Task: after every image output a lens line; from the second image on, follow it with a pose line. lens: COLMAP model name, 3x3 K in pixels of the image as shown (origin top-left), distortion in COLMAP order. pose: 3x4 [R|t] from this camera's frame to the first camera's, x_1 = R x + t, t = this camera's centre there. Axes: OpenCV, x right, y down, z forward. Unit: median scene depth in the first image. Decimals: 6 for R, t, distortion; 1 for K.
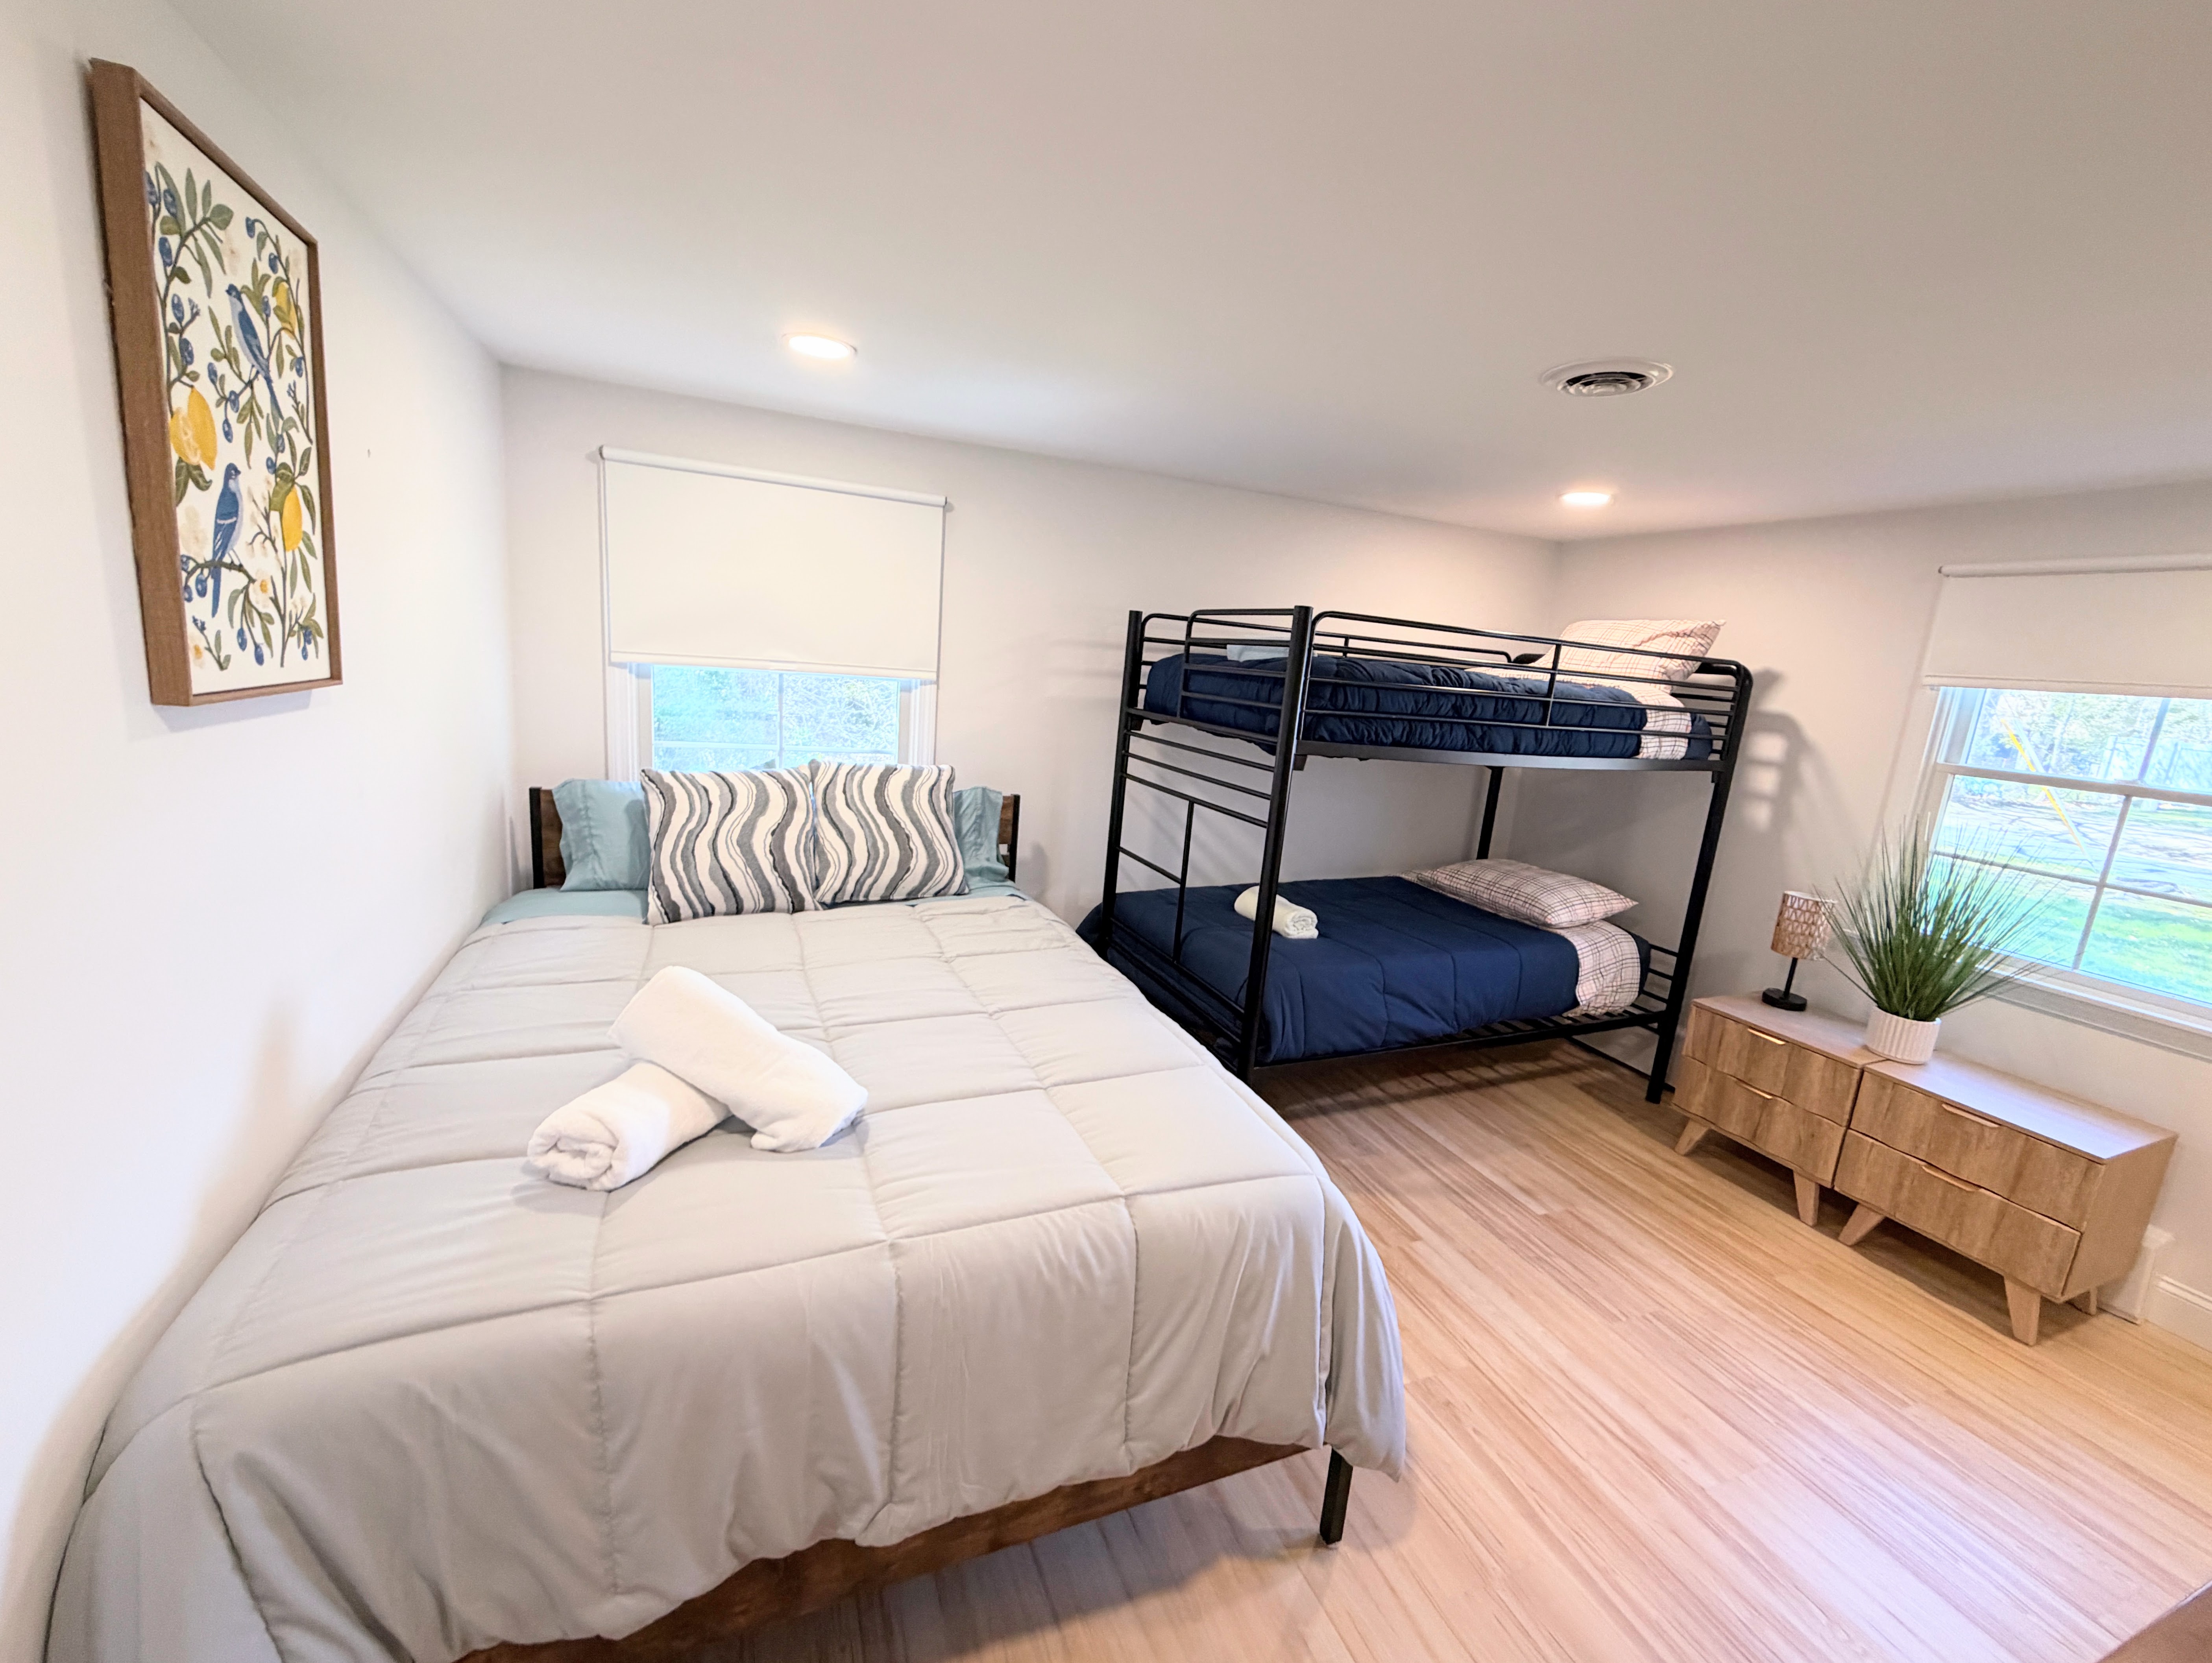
lens RADIAL K [[873.5, 0, 1096.6], [0, 873.5, 820.0], [0, 0, 1]] dist [-0.002951, -0.000102]
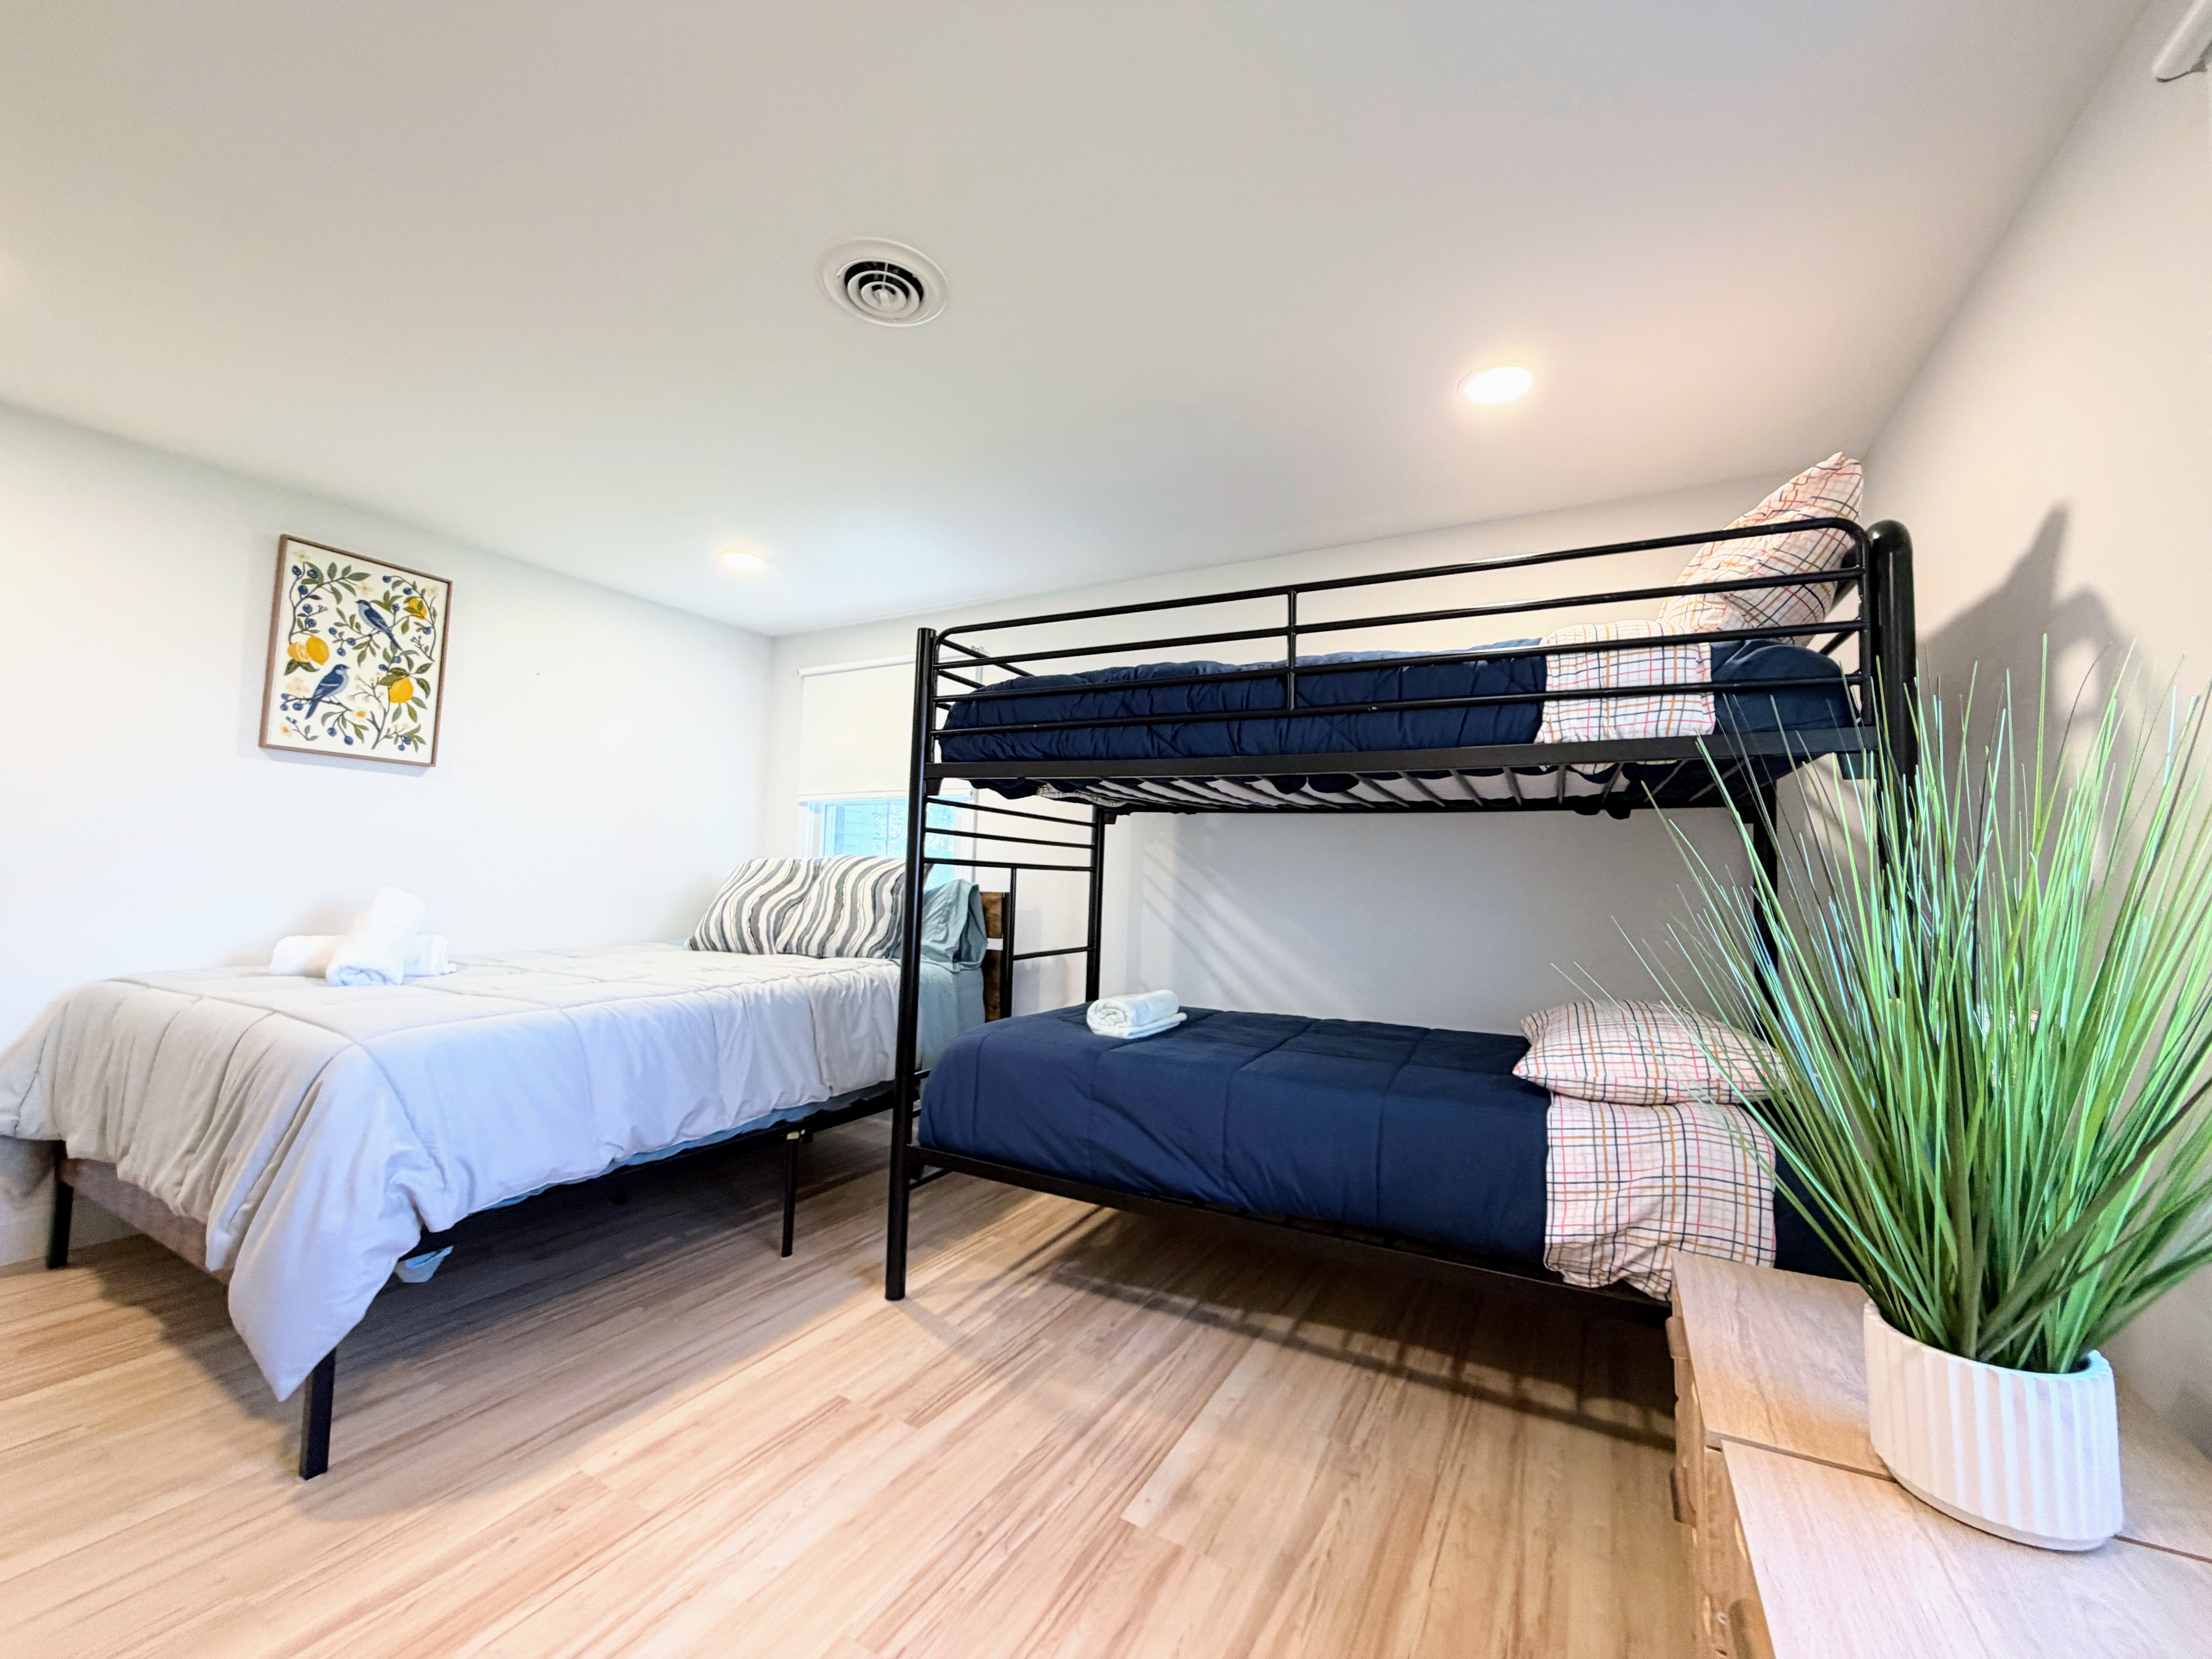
lens RADIAL K [[864.8, 0, 1108.2], [0, 864.8, 821.0], [0, 0, 1]] dist [-0.000209, -0.000353]
pose [[0.639281, -0.113673, -0.760525, 0.872040], [-0.118626, 0.962596, -0.243590, 0.142862], [0.759769, 0.245941, 0.601885, 0.494338]]
